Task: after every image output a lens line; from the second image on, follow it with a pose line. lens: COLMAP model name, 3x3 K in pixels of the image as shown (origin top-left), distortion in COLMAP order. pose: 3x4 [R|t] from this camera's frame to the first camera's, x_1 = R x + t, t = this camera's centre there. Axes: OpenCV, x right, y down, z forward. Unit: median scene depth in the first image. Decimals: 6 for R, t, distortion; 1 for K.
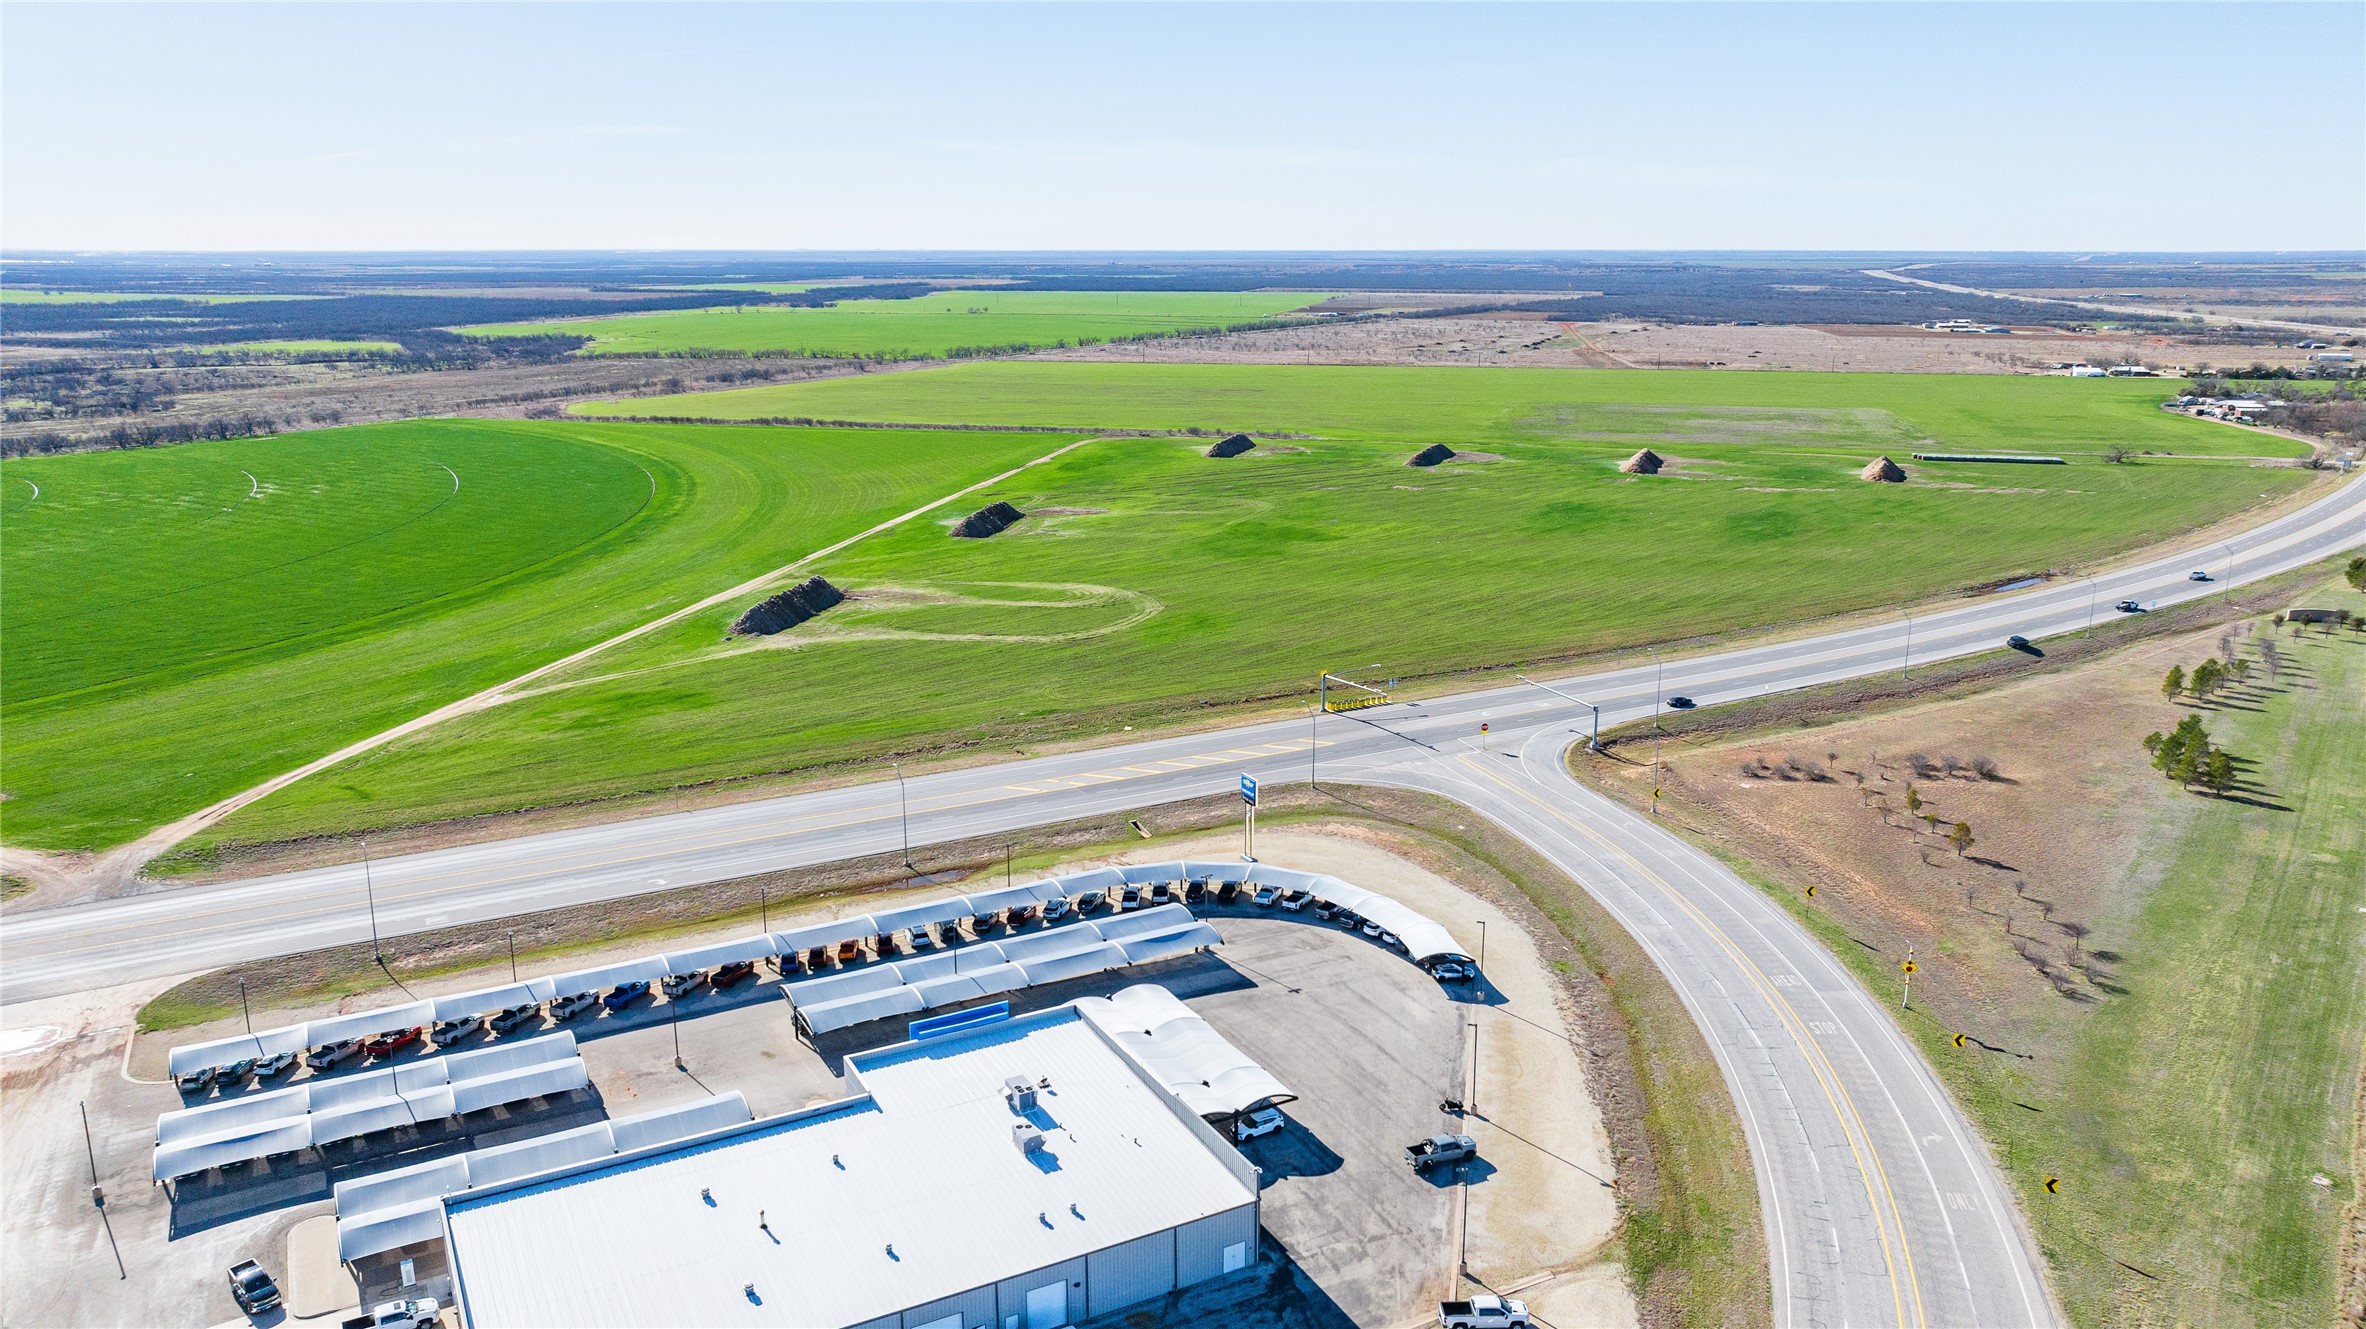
lens RADIAL K [[1697.2, 0, 1179.9], [0, 1697.2, 653.7], [0, 0, 1]] dist [-0.030726, 0.029260]
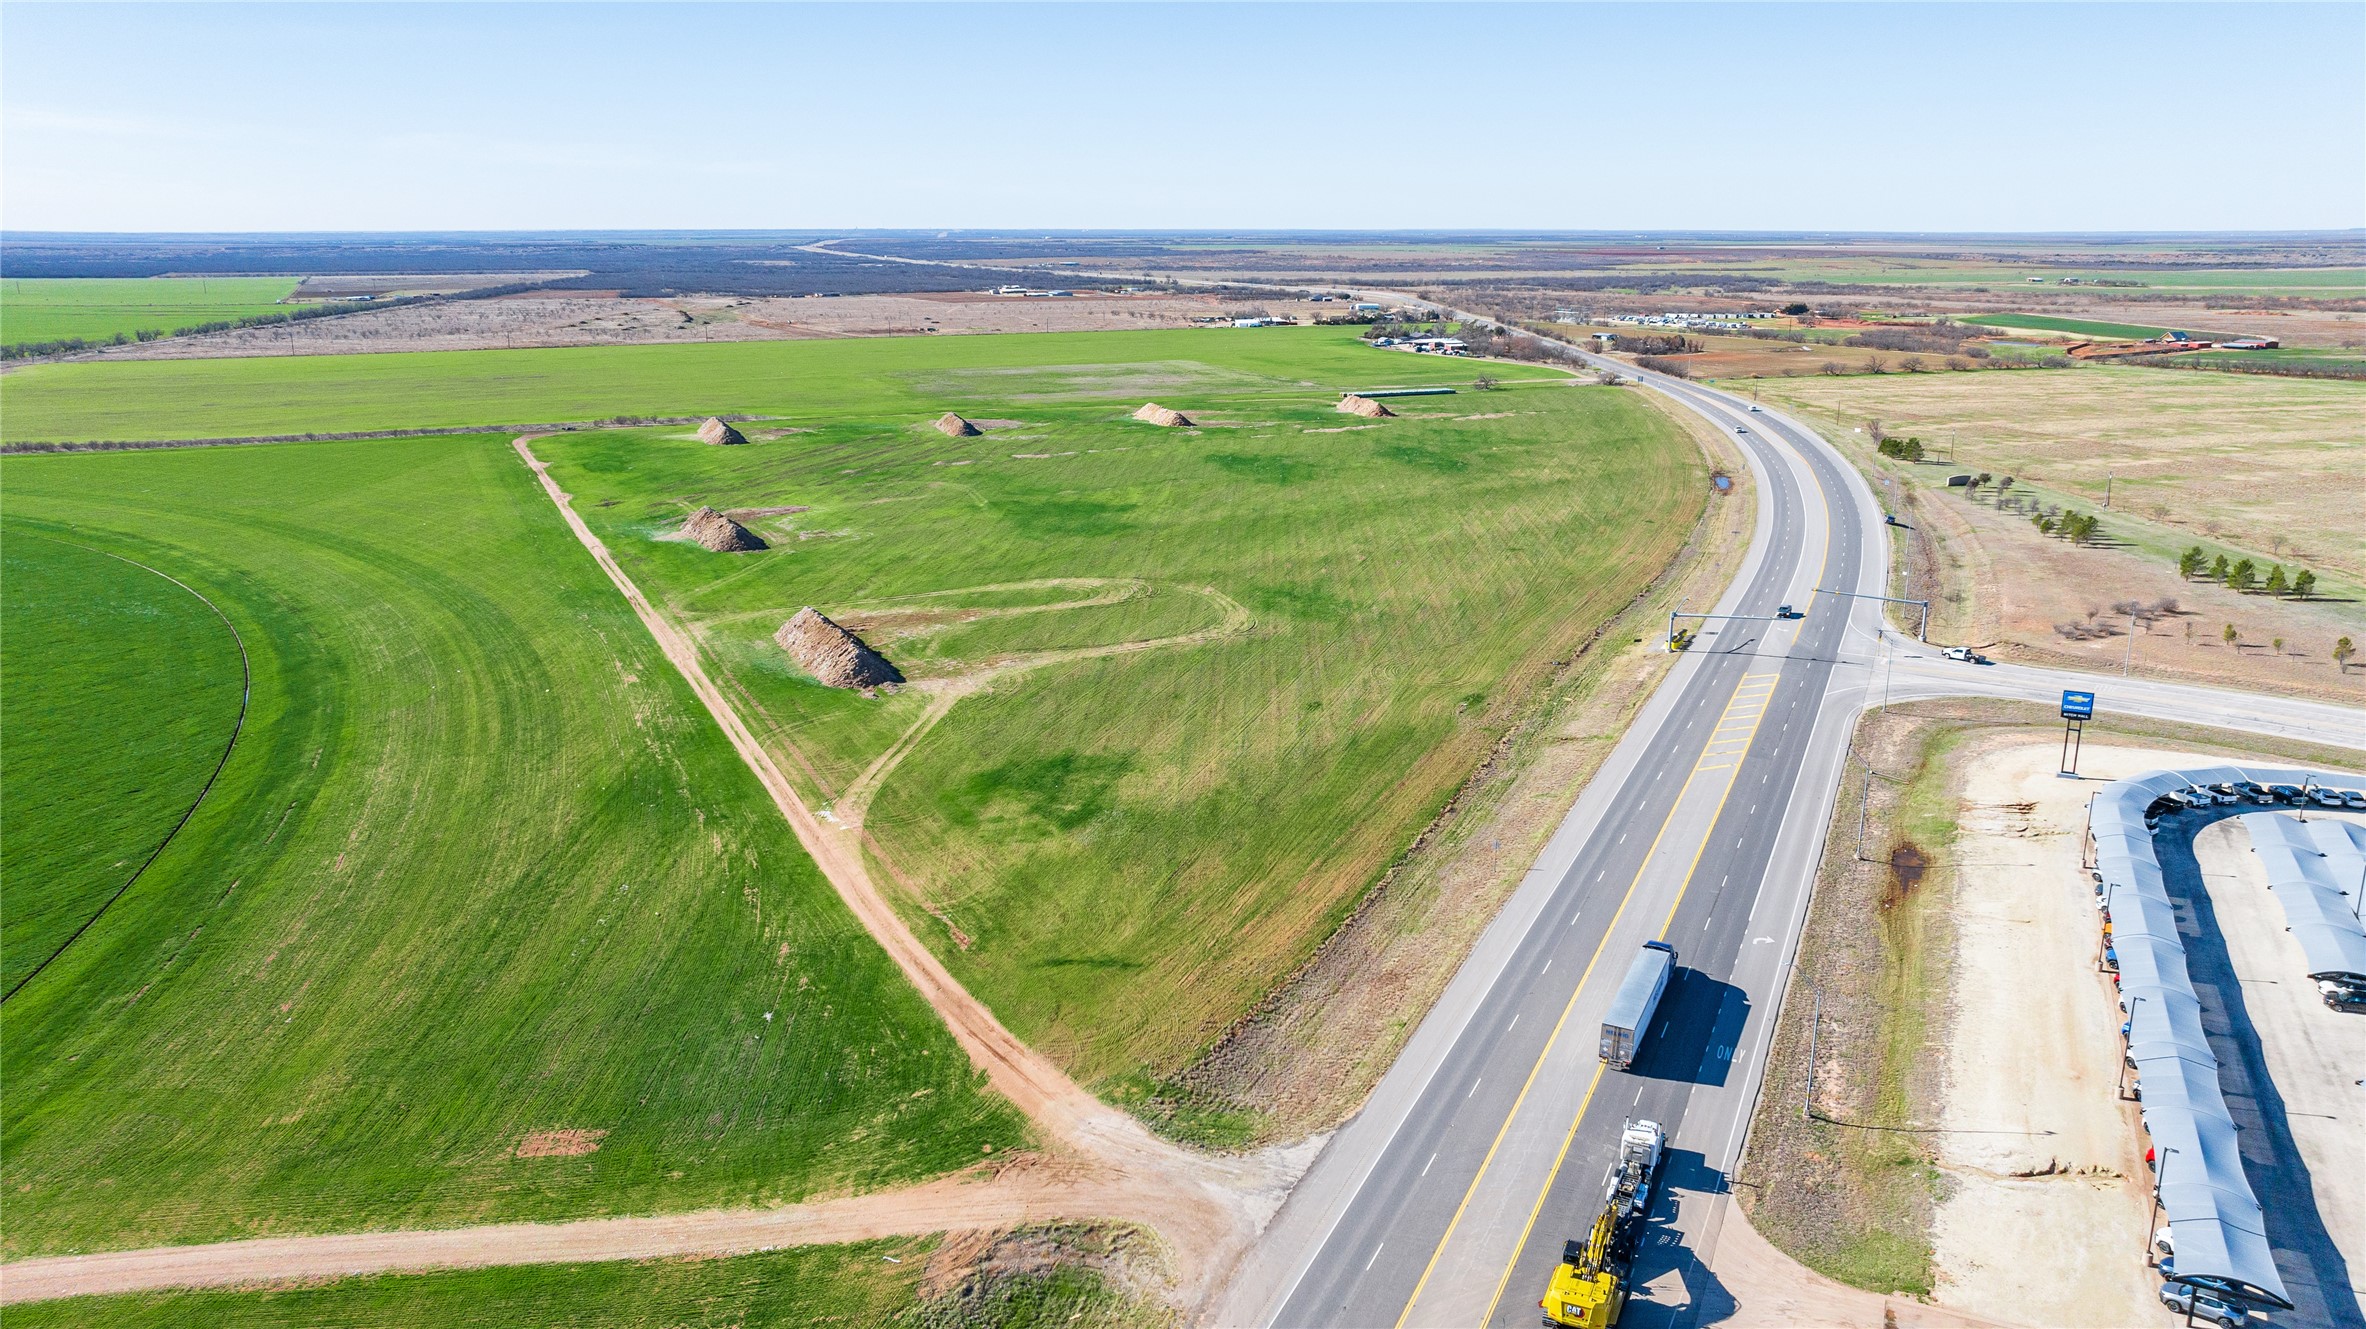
lens RADIAL K [[1697.2, 0, 1180.3], [0, 1697.2, 657.4], [0, 0, 1]] dist [-0.030726, 0.029260]
pose [[0.795446, -0.148415, 0.587570, -0.559238], [0.141187, 0.988254, 0.058486, -0.046622], [-0.589348, 0.036435, 0.807057, 0.298130]]
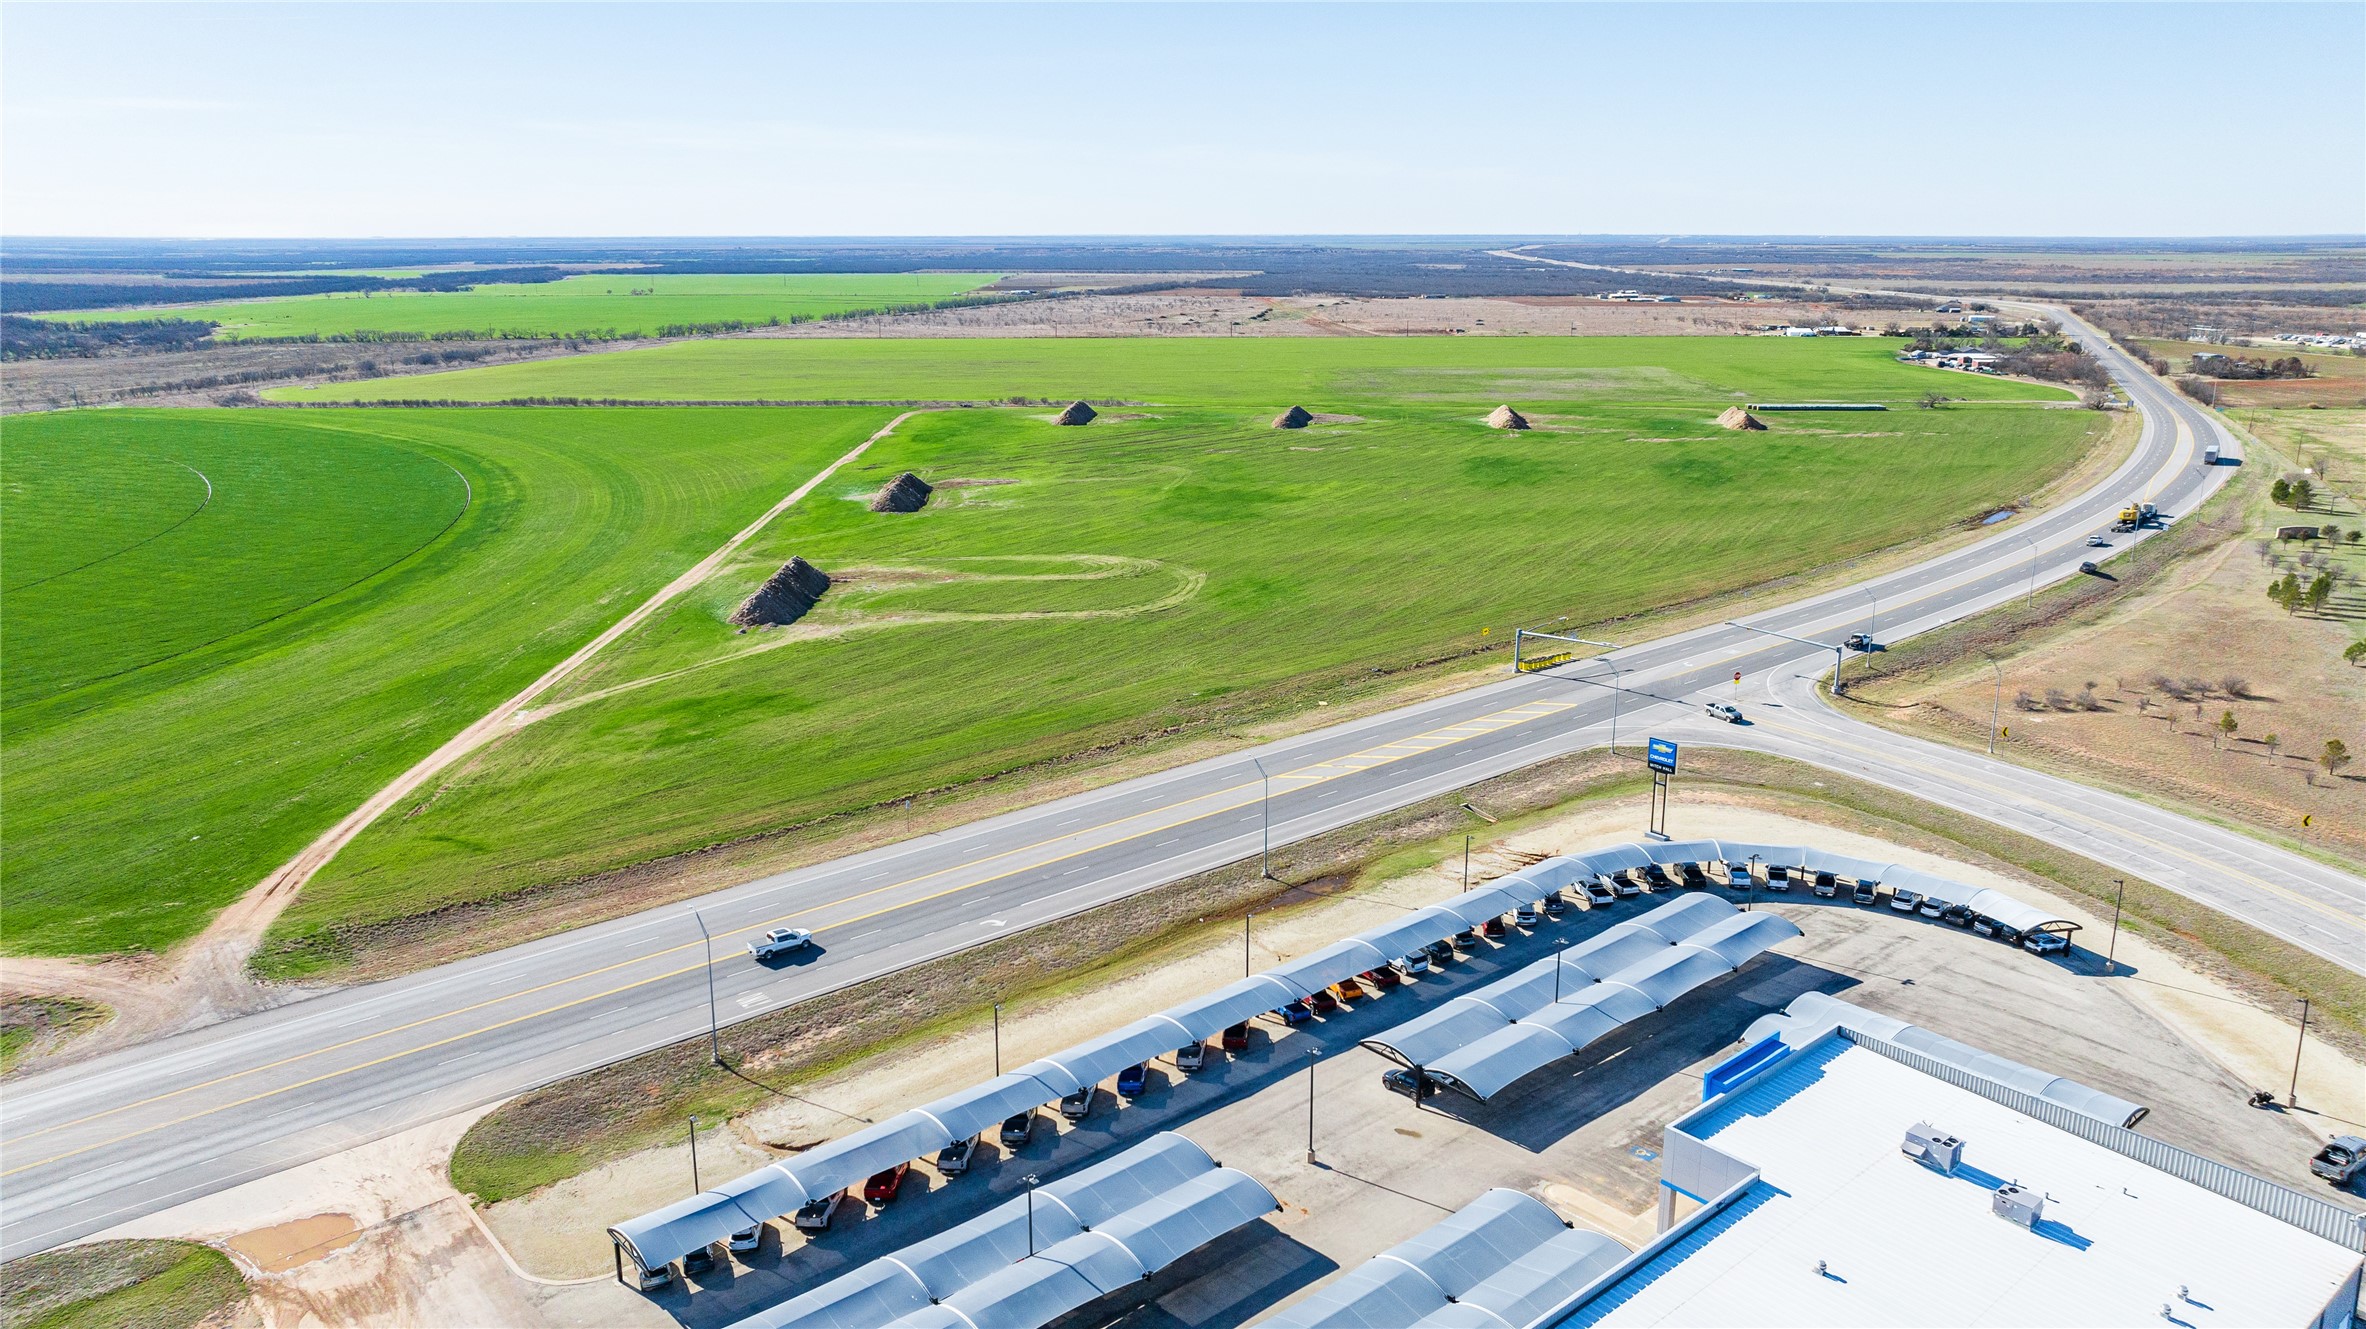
lens RADIAL K [[1697.2, 0, 1180.9], [0, 1697.2, 663.4], [0, 0, 1]] dist [-0.030726, 0.029260]
pose [[0.974798, -0.055075, 0.216183, -0.222741], [0.052398, 0.998462, 0.018101, 0.002999], [-0.216848, -0.006317, 0.976185, 0.125352]]
